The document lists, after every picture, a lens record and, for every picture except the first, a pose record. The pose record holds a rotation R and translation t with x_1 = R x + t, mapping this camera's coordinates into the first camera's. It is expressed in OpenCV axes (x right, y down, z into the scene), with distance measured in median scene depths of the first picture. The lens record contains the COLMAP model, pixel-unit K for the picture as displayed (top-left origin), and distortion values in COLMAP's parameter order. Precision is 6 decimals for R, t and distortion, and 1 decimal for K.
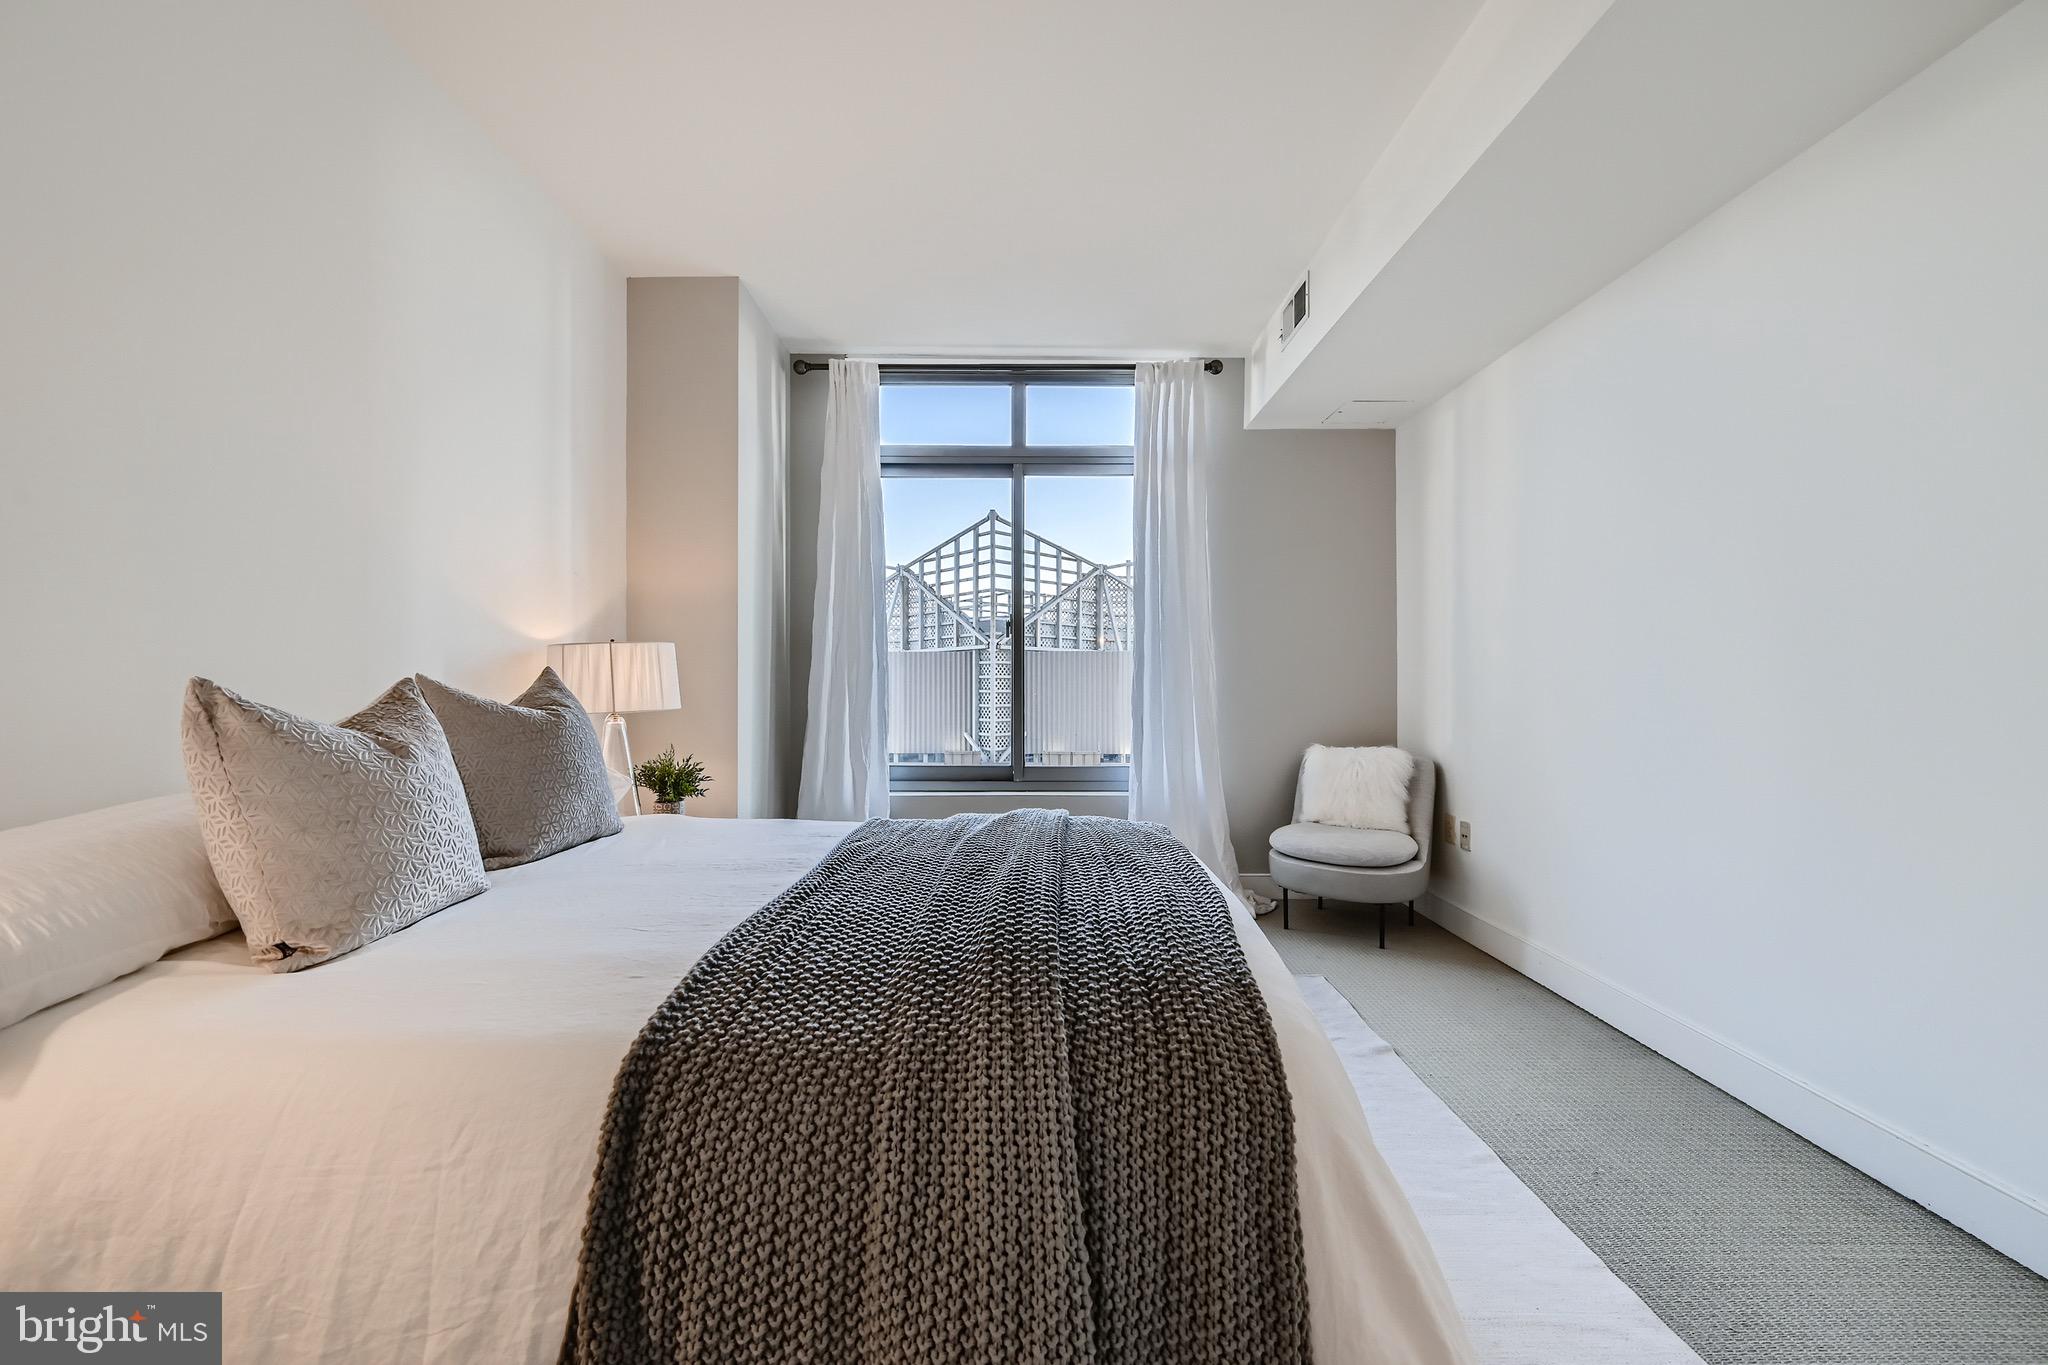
lens RADIAL K [[817.3, 0, 1027.2], [0, 817.3, 680.2], [0, 0, 1]] dist [0.001981, 0.000179]
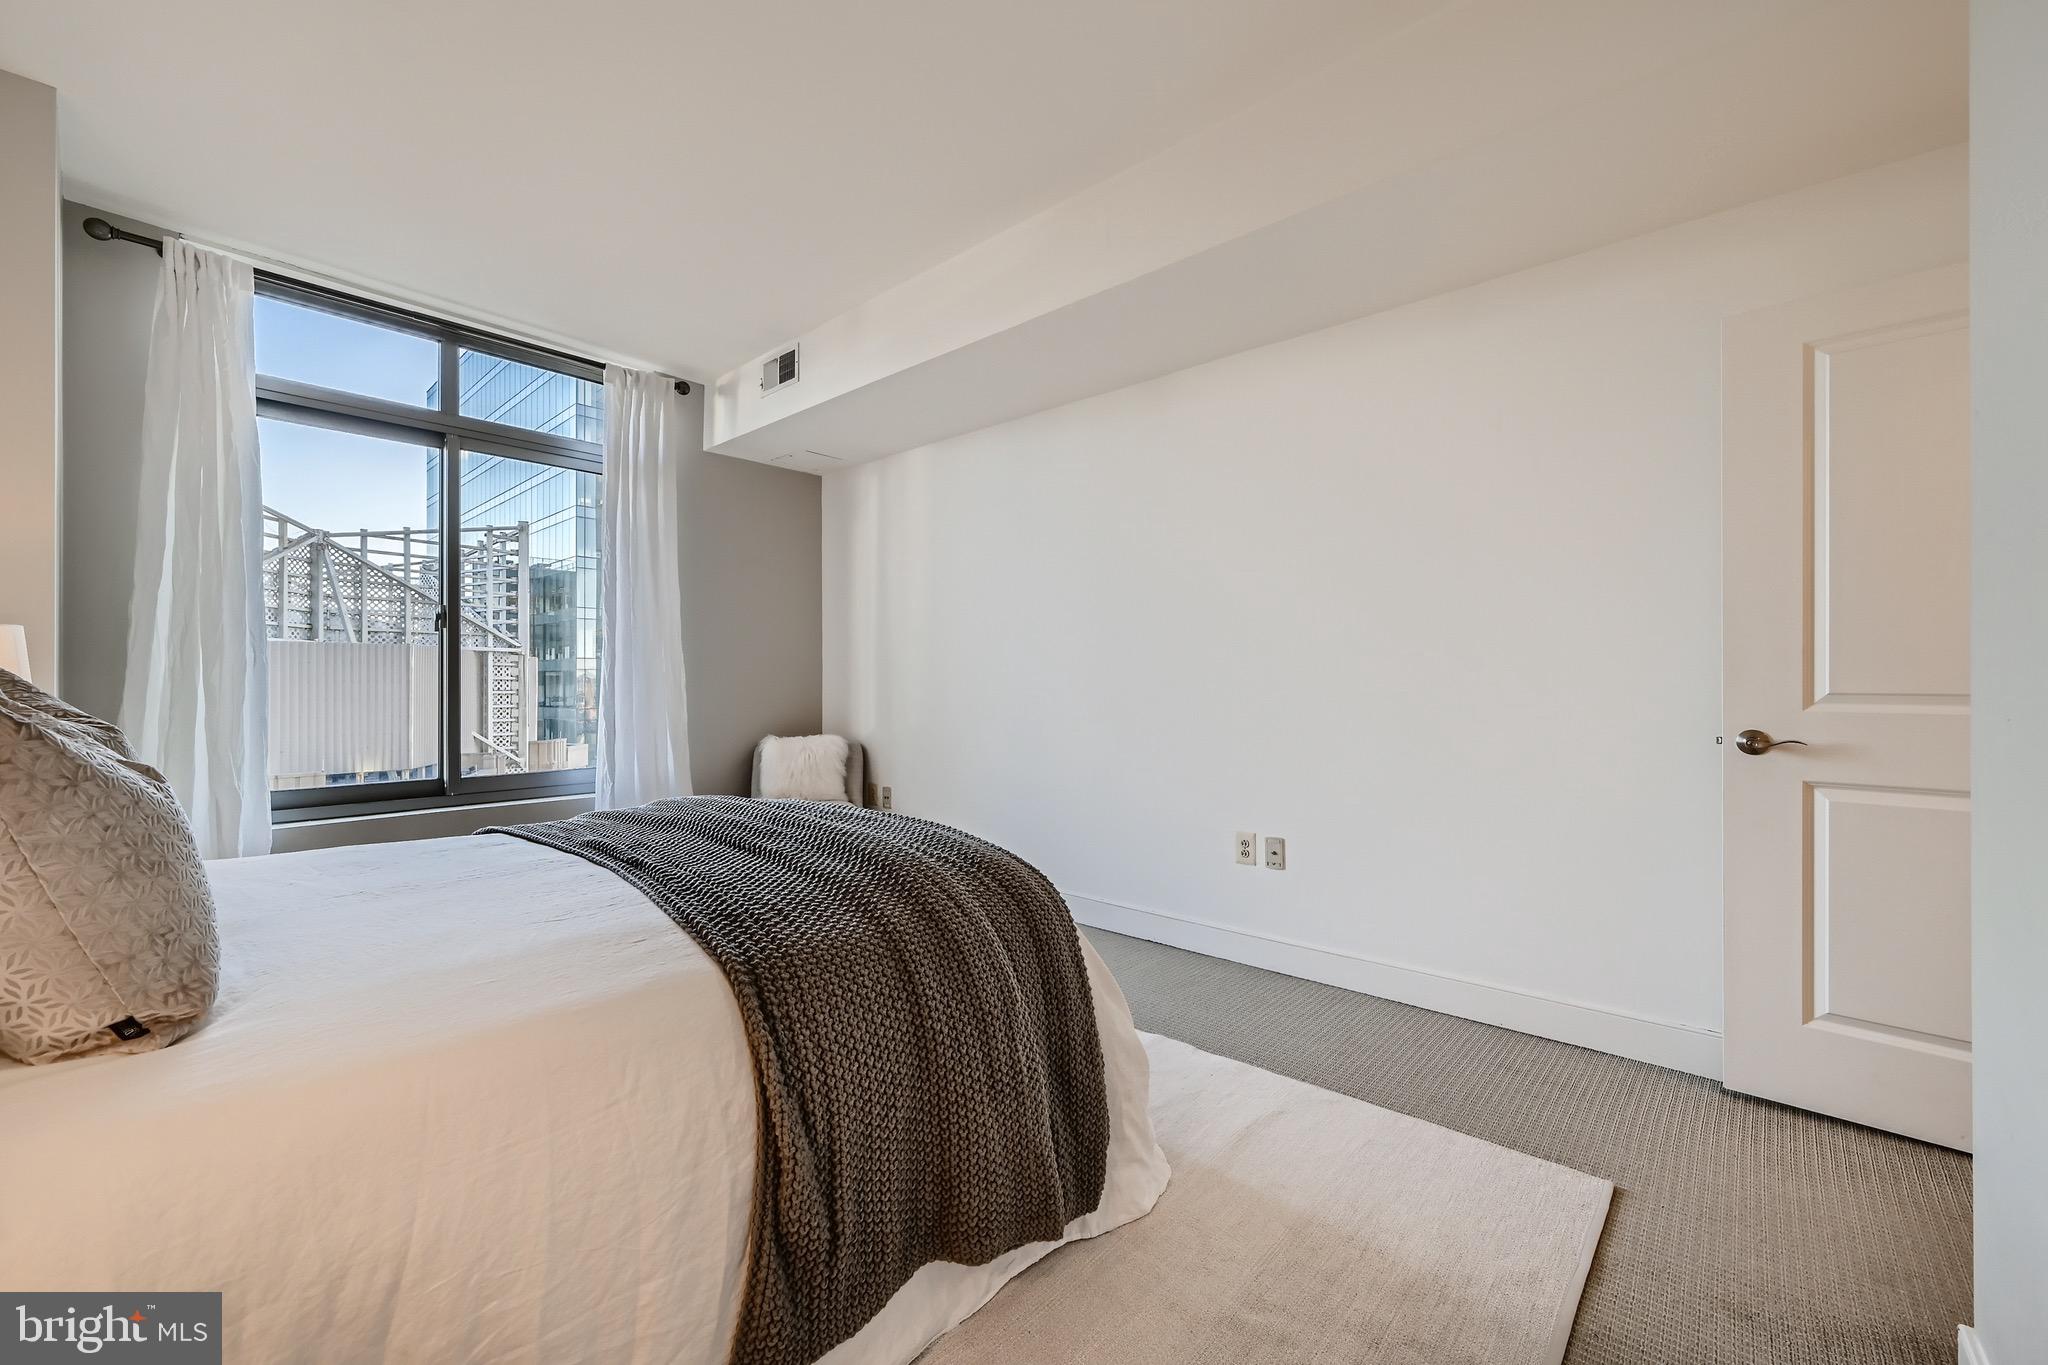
lens RADIAL K [[812.7, 0, 1020.7], [0, 812.7, 682.0], [0, 0, 1]] dist [-0.000190, 0.000032]
pose [[0.670257, -0.002052, 0.742127, -0.040875], [0.000034, 0.999996, 0.002734, -0.000070], [-0.742129, -0.001807, 0.670254, -0.006694]]
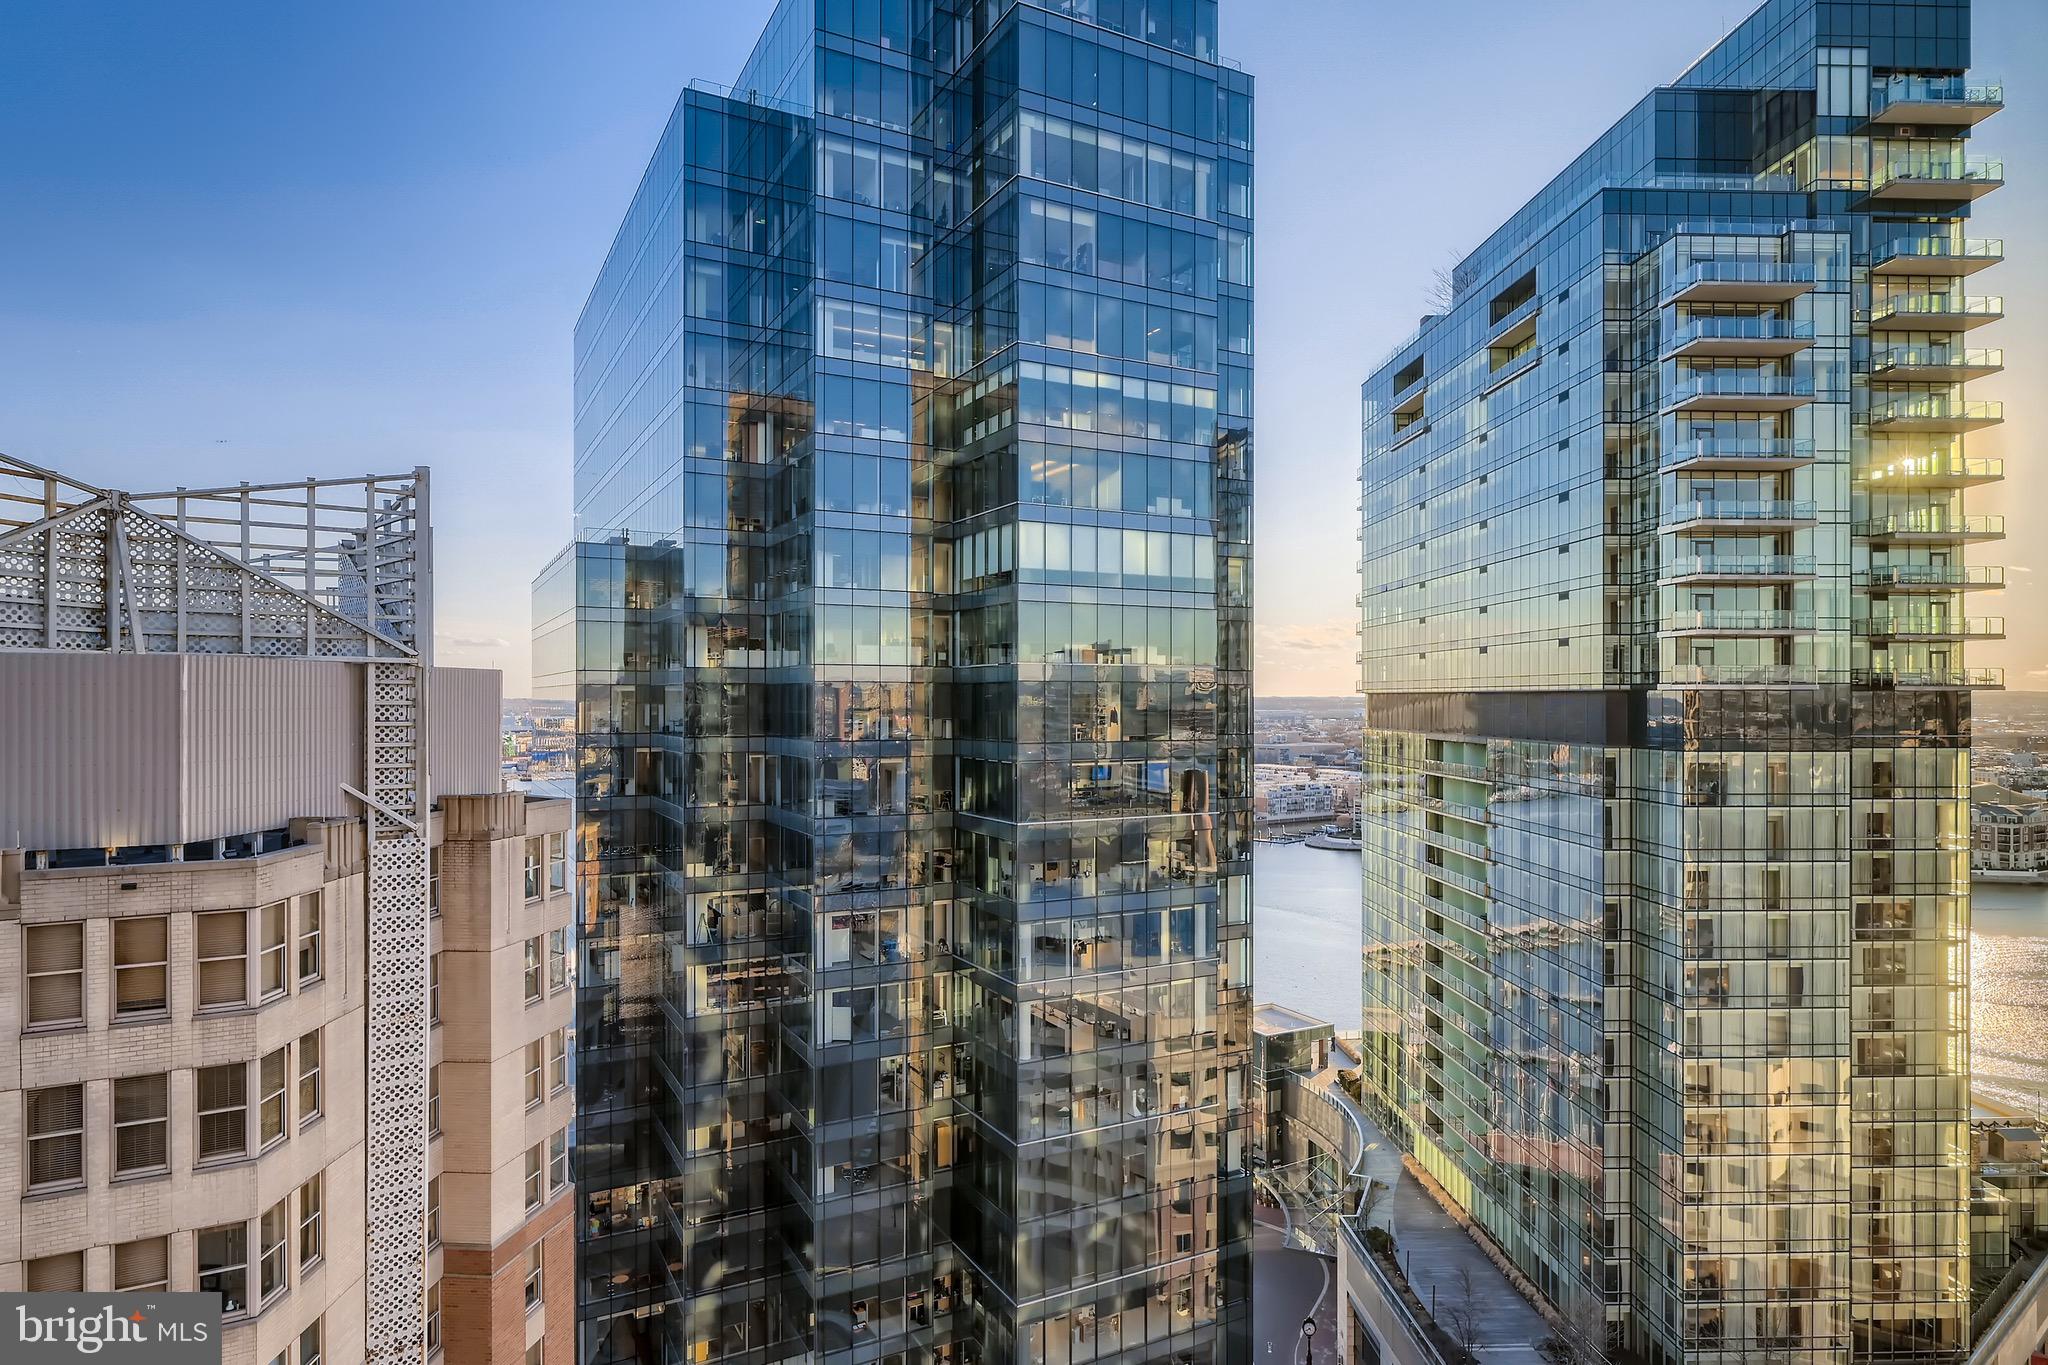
lens RADIAL K [[1156.1, 0, 1019.8], [0, 1156.1, 695.7], [0, 0, 1]] dist [-0.001641, 0.000021]
pose [[0.877816, -0.000744, 0.478997, 0.283803], [-0.000666, 0.999996, 0.002775, -0.011373], [-0.478997, -0.002756, 0.877812, 0.061939]]
